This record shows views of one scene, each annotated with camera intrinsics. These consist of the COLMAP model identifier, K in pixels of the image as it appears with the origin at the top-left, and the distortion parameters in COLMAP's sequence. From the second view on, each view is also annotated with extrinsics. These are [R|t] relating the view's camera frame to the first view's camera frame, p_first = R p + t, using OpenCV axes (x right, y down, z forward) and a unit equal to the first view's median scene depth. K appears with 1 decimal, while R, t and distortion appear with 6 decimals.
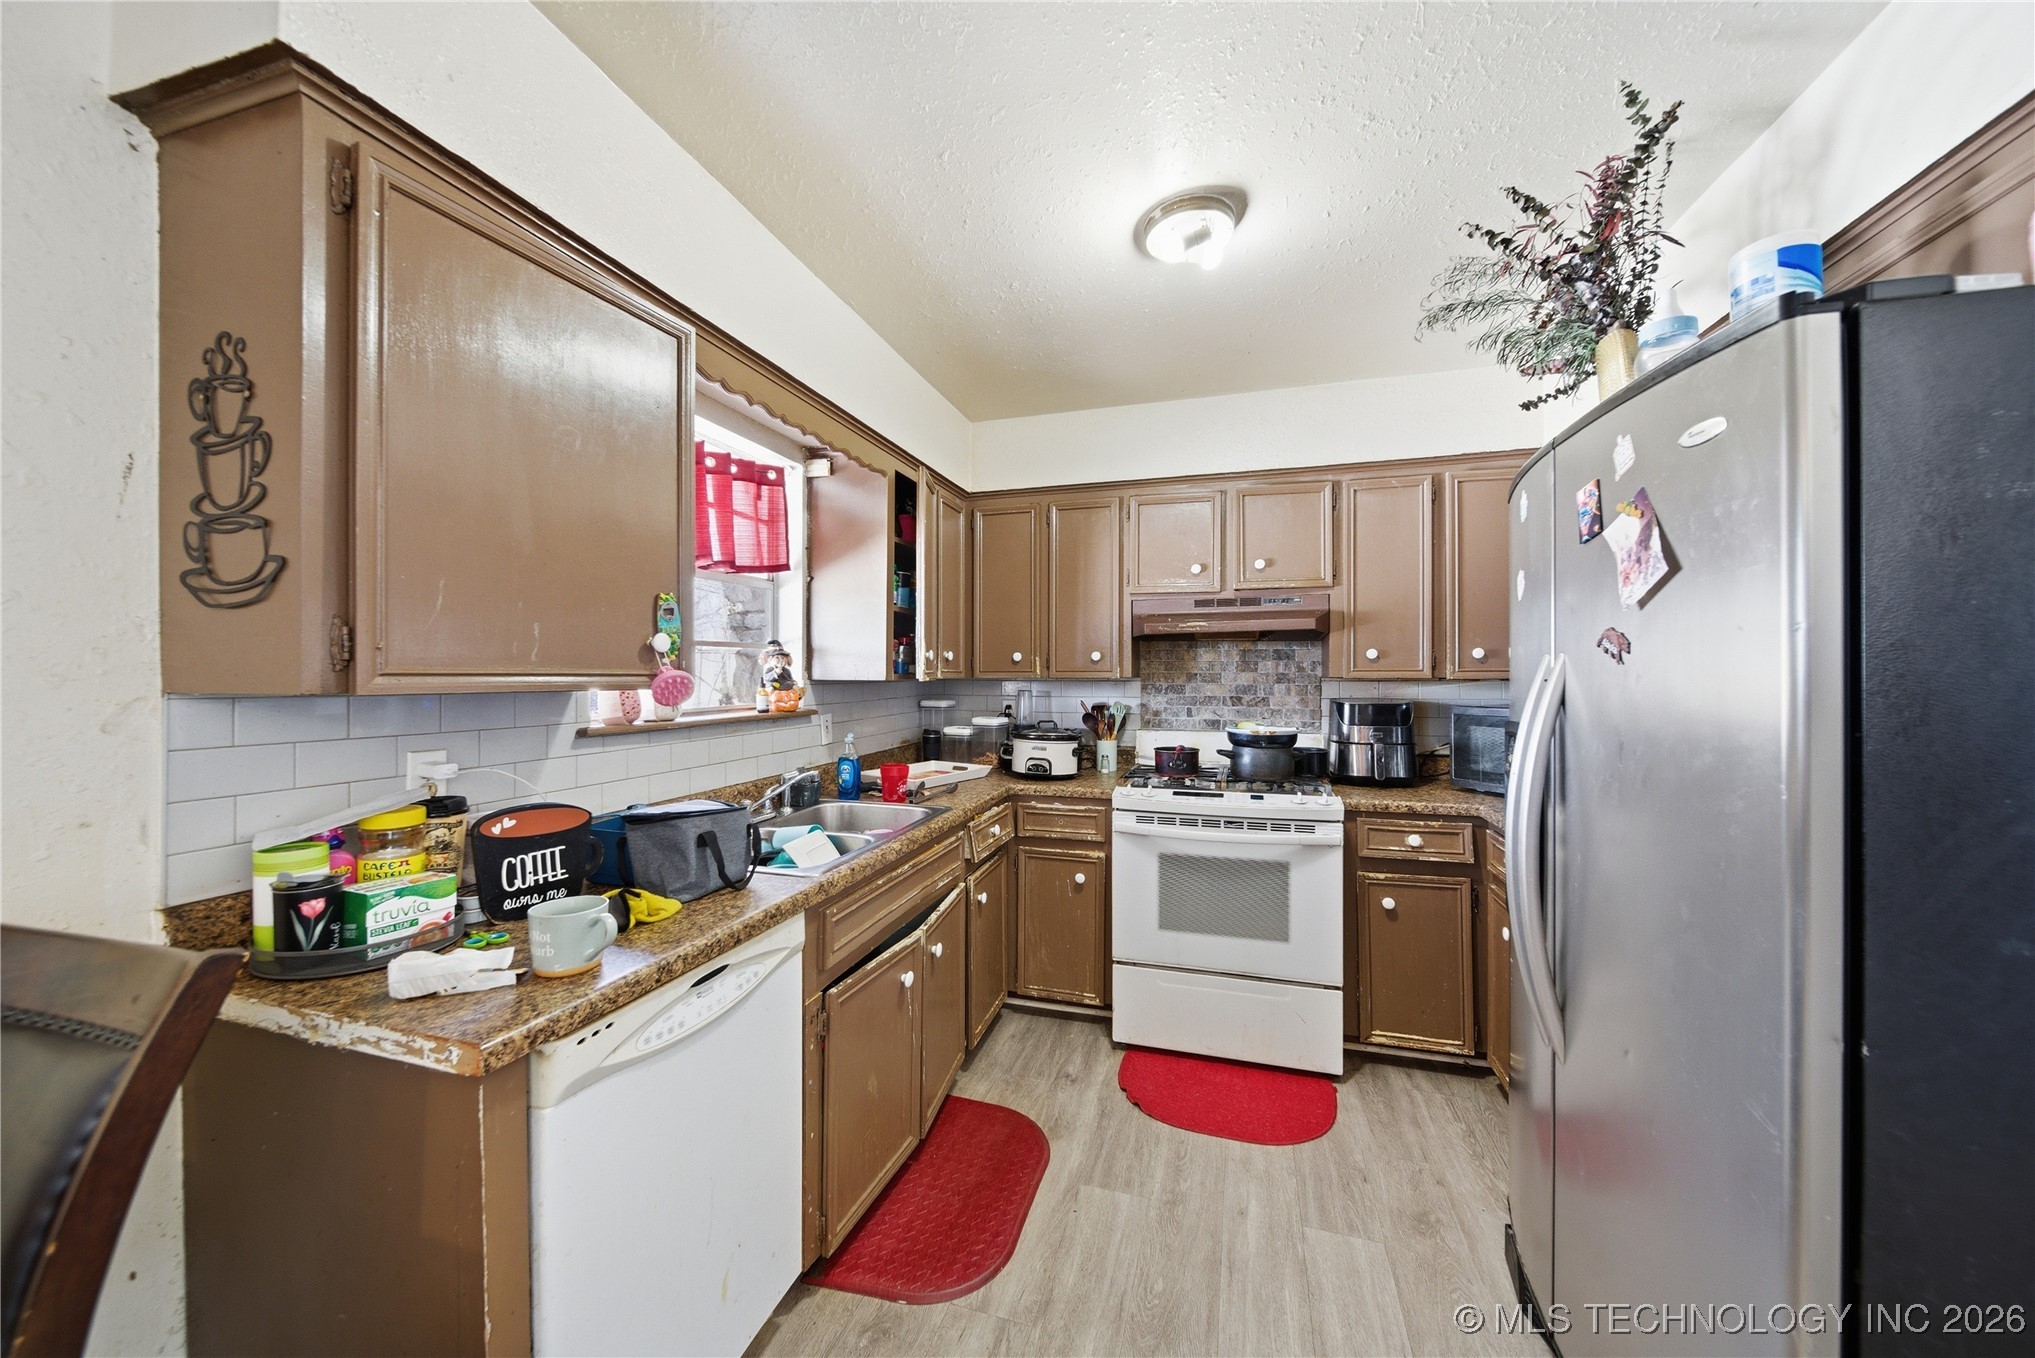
lens RADIAL K [[728.7, 0, 1021.7], [0, 728.7, 680.6], [0, 0, 1]] dist [-0.001242, -0.000020]
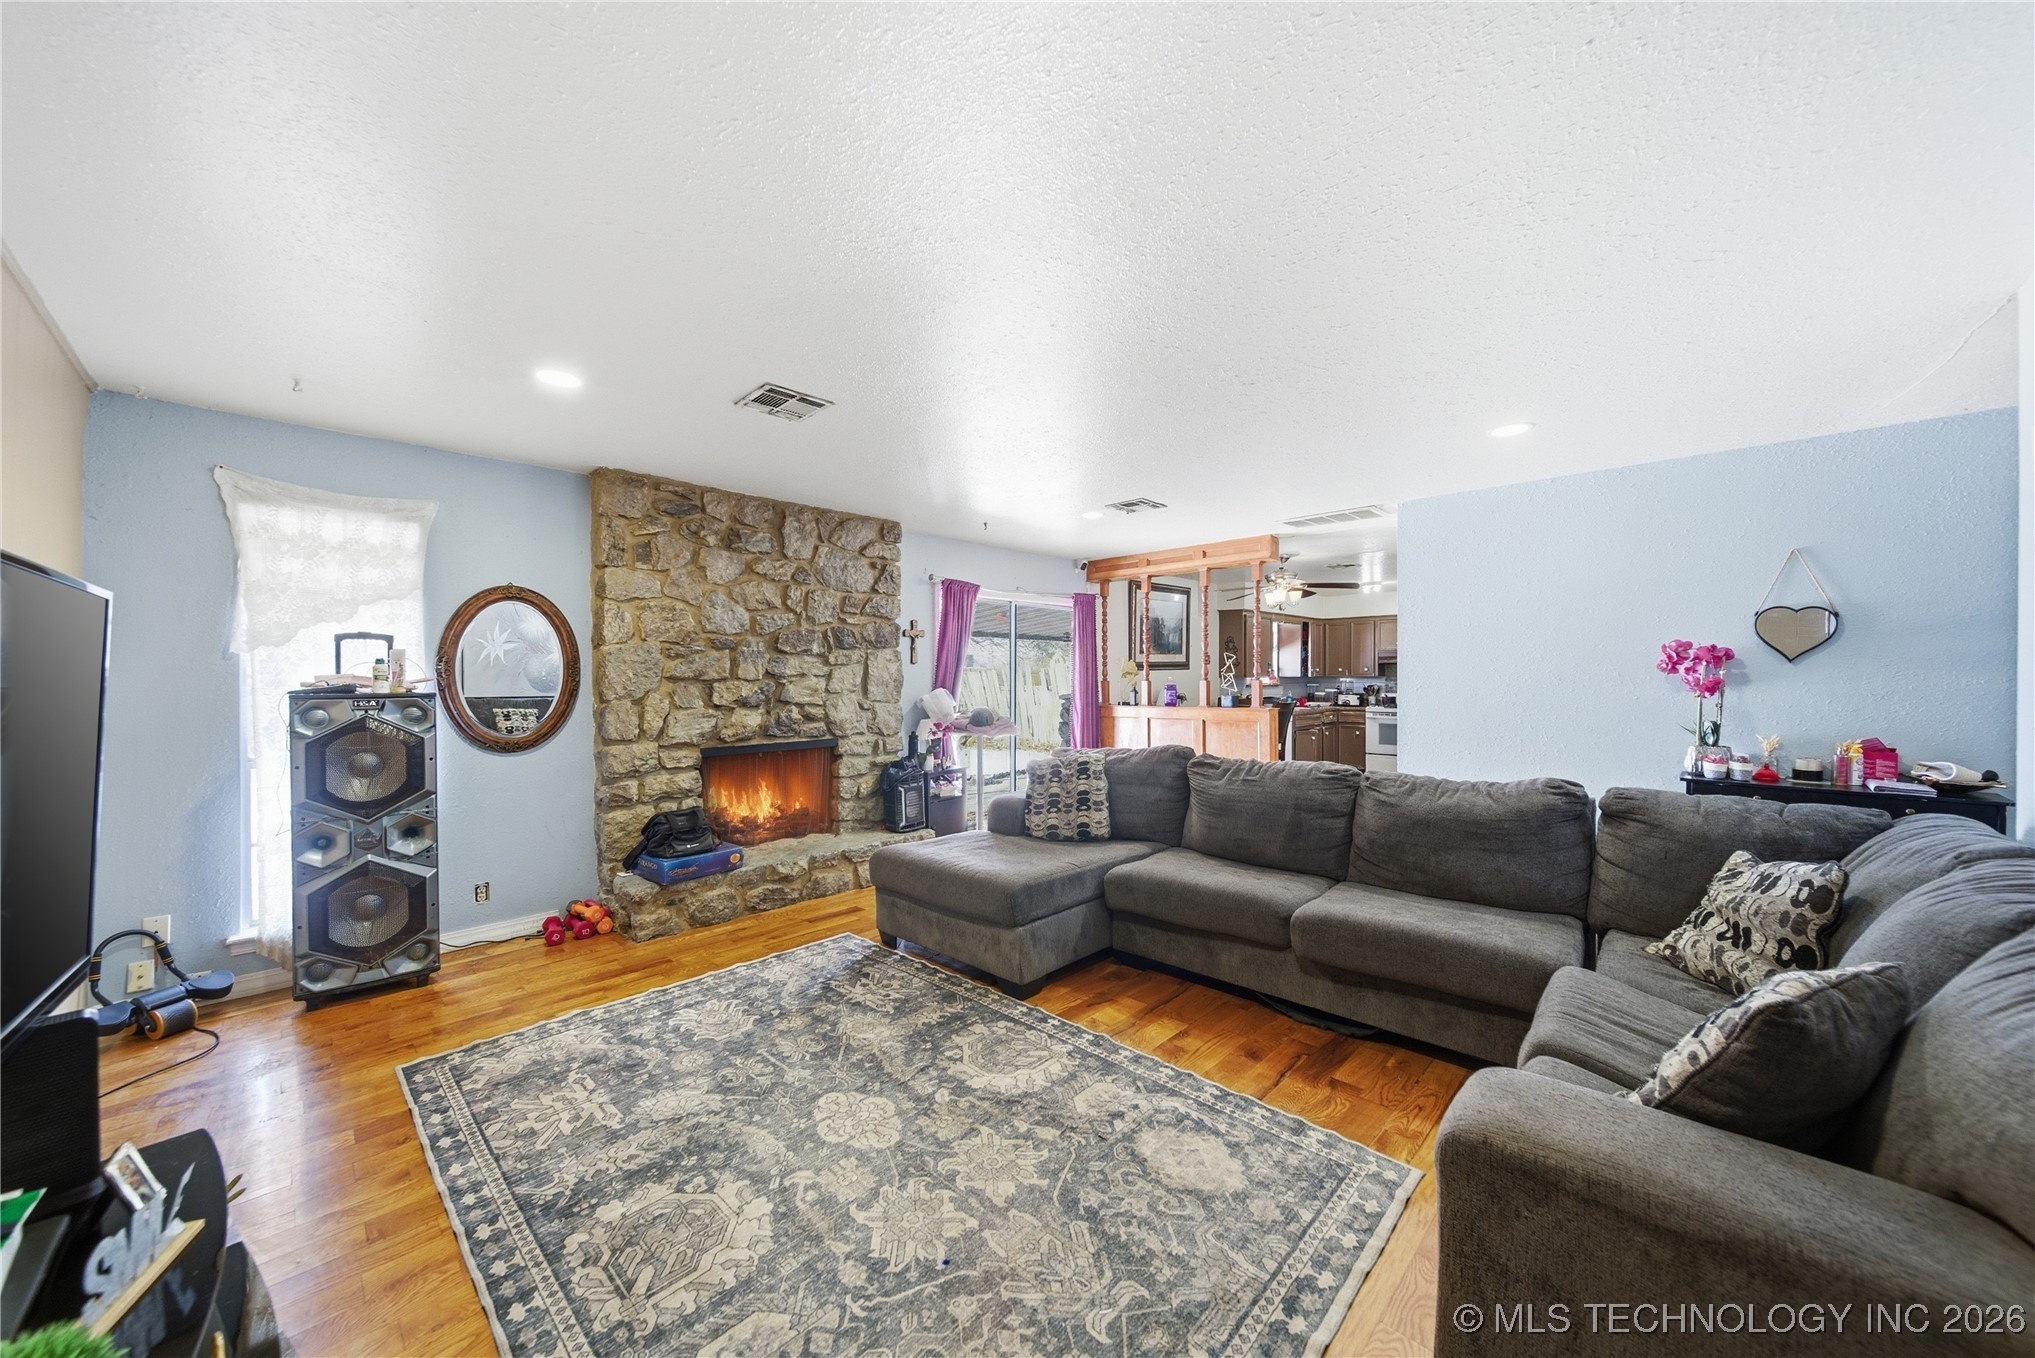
lens RADIAL K [[728.7, 0, 1024.8], [0, 728.7, 679.3], [0, 0, 1]] dist [-0.001242, -0.000020]
pose [[0.896786, 0.003385, -0.442452, 0.178152], [-0.002155, 0.999992, 0.003283, 0.001942], [0.442460, -0.001990, 0.896786, -2.657025]]
